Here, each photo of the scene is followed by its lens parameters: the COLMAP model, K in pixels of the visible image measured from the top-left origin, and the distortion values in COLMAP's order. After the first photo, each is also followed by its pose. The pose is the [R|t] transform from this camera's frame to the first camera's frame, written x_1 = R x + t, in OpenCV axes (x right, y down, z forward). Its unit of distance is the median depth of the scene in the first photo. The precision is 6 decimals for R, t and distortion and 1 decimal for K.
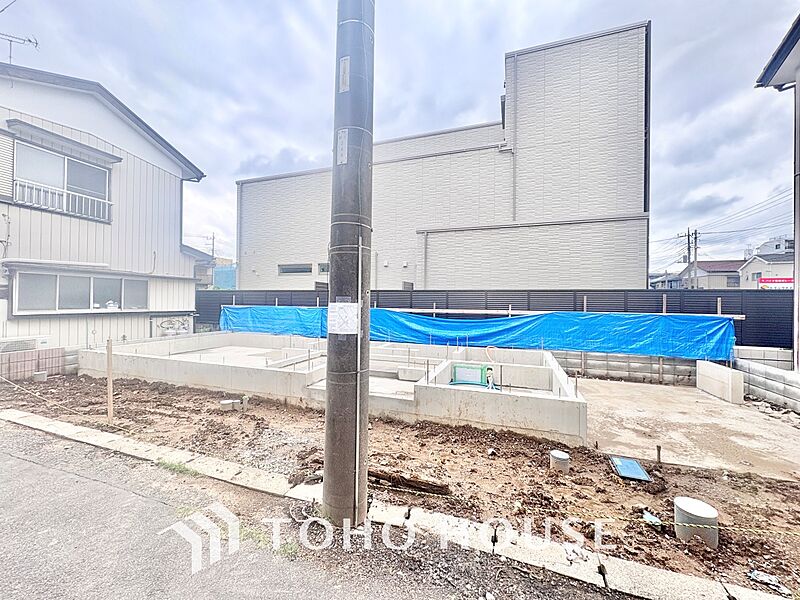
lens RADIAL K [[318.6, 0, 399.6], [0, 318.6, 299.6], [0, 0, 1]] dist [-0.000250, 0.000149]
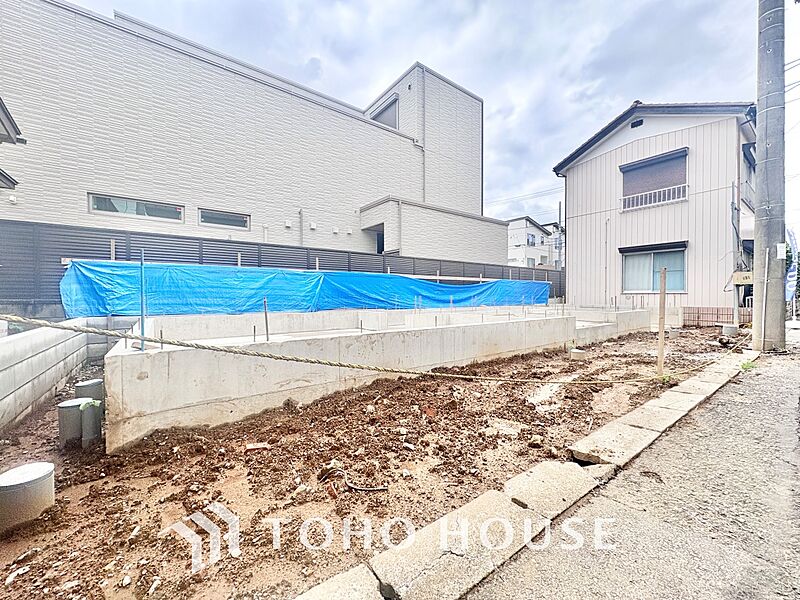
lens RADIAL K [[318.6, 0, 400.4], [0, 318.6, 299.5], [0, 0, 1]] dist [-0.000250, 0.000149]
pose [[0.553188, -0.021930, 0.832768, -0.897677], [0.002709, 0.999696, 0.024526, 0.085081], [-0.833052, -0.011312, 0.553079, 0.523763]]
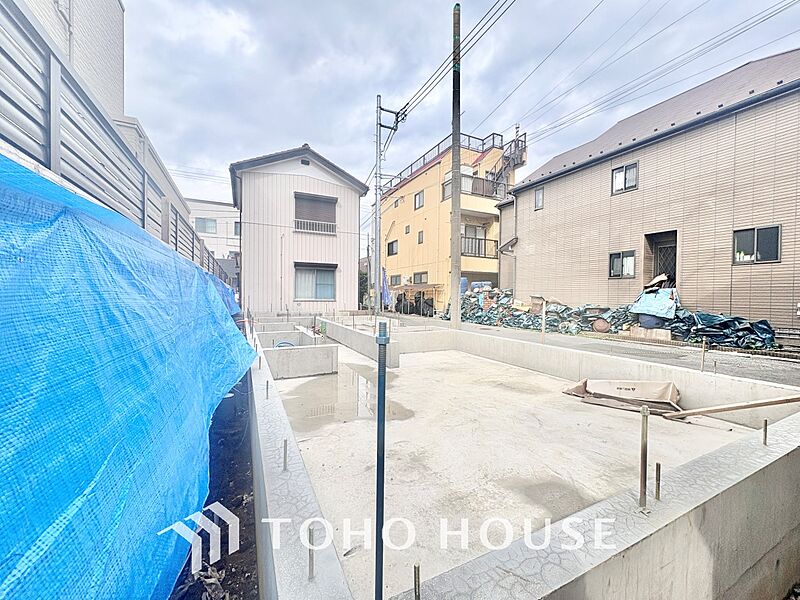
lens RADIAL K [[318.6, 0, 400.3], [0, 318.6, 299.2], [0, 0, 1]] dist [-0.000250, 0.000149]
pose [[-0.721021, -0.026440, 0.692408, -0.720534], [-0.021984, 0.999642, 0.015279, 0.049874], [-0.692564, -0.004206, -0.721344, 1.290909]]
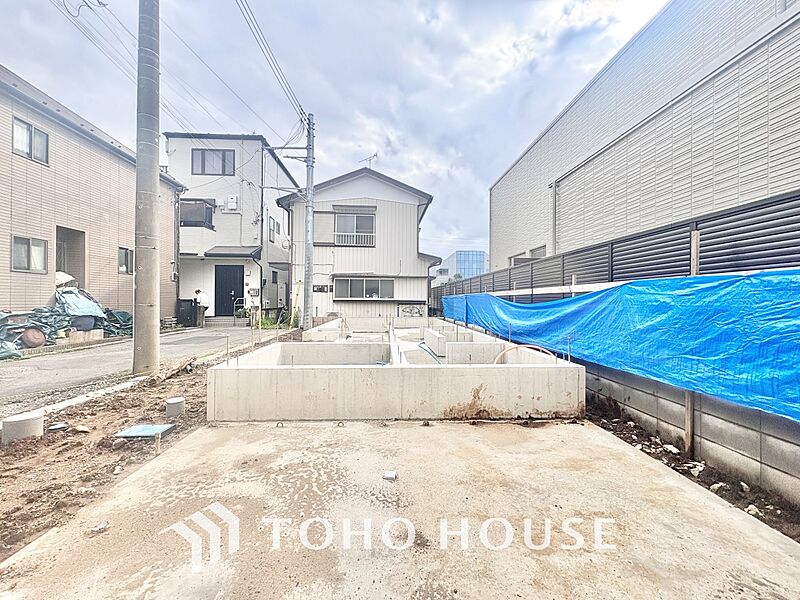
lens RADIAL K [[318.6, 0, 400.0], [0, 318.6, 298.8], [0, 0, 1]] dist [-0.000250, 0.000149]
pose [[0.388126, -0.015539, -0.921475, 0.698927], [0.002299, 0.999871, -0.015893, 0.061606], [0.921603, 0.004050, 0.388112, 0.496120]]
